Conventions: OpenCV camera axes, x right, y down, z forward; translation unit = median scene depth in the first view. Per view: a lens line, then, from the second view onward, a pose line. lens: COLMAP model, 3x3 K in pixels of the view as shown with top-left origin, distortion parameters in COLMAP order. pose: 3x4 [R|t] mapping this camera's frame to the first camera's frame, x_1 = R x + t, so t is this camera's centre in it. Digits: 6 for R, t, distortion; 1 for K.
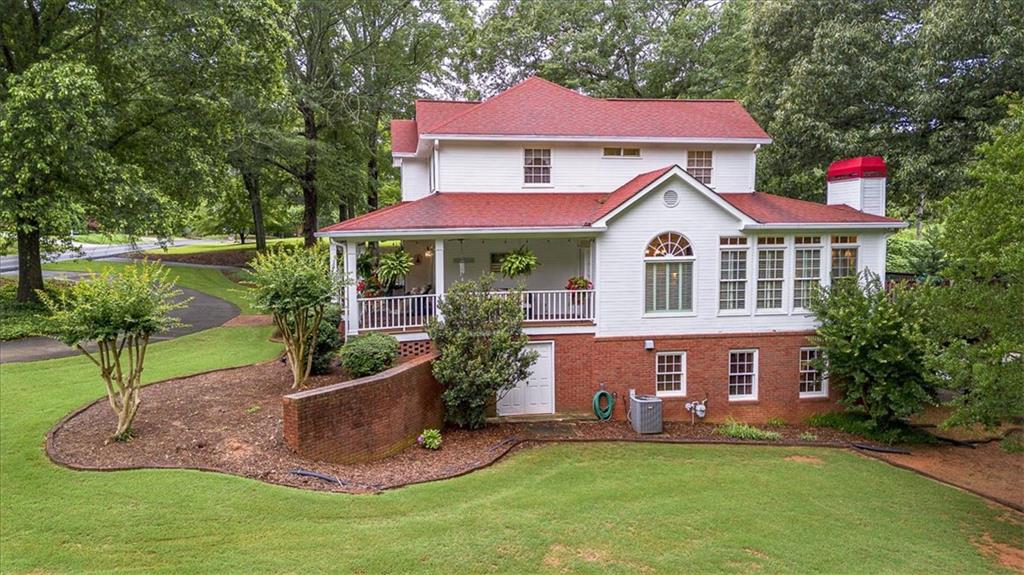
lens RADIAL K [[719.2, 0, 512.0], [0, 719.2, 287.5], [0, 0, 1]] dist [0.042049, -0.001052]
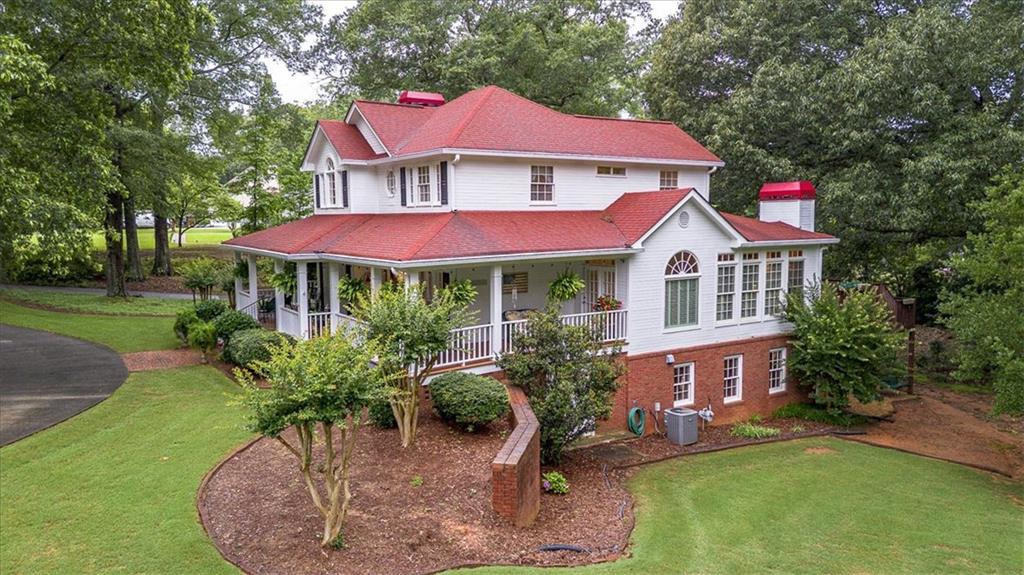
lens RADIAL K [[719.2, 0, 512.0], [0, 719.2, 287.5], [0, 0, 1]] dist [0.042049, -0.001052]
pose [[0.915202, -0.039442, 0.401061, -0.430820], [0.033681, 0.999203, 0.021407, -0.053828], [-0.401586, -0.006083, 0.915801, 0.131461]]
